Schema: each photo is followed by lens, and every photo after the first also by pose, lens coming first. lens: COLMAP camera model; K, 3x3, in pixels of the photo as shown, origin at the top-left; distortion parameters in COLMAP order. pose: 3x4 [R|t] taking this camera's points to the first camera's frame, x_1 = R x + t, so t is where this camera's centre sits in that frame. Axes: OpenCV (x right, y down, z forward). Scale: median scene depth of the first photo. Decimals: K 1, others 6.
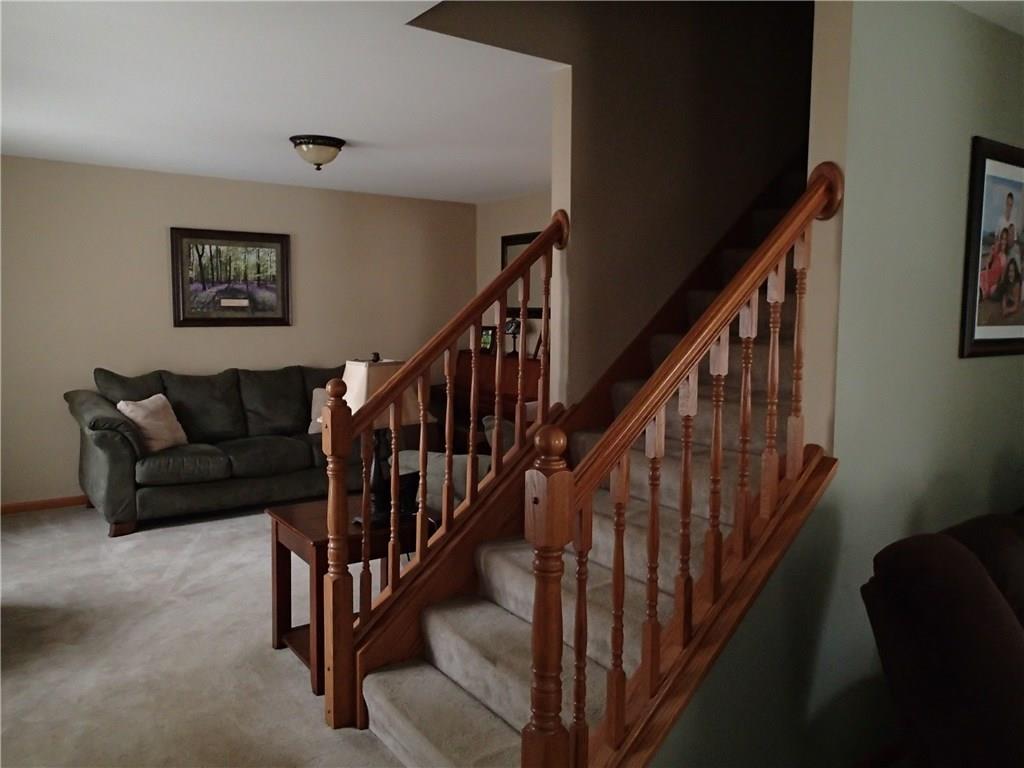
lens RADIAL K [[767.0, 0, 517.4], [0, 767.0, 380.4], [0, 0, 1]] dist [0.008297, -0.002708]
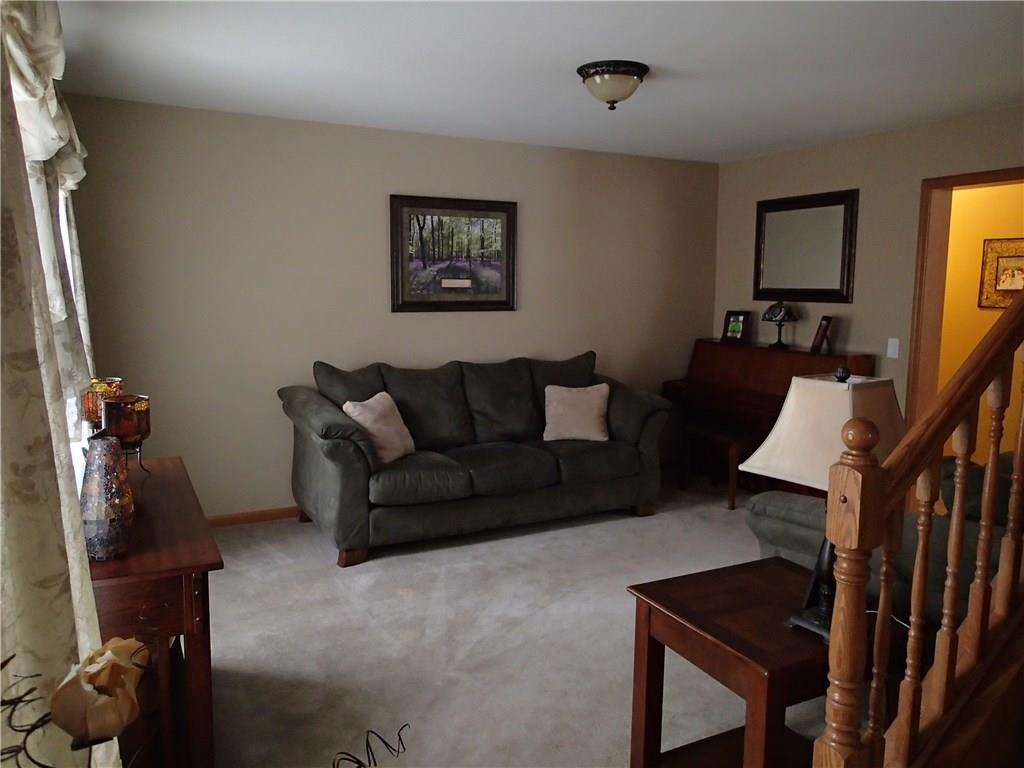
lens RADIAL K [[767.0, 0, 517.4], [0, 767.0, 380.4], [0, 0, 1]] dist [0.008297, -0.002708]
pose [[0.989331, 0.016713, -0.144724, -0.192714], [-0.012780, 0.999525, 0.028061, -0.020244], [0.145124, -0.025912, 0.989074, 0.182207]]
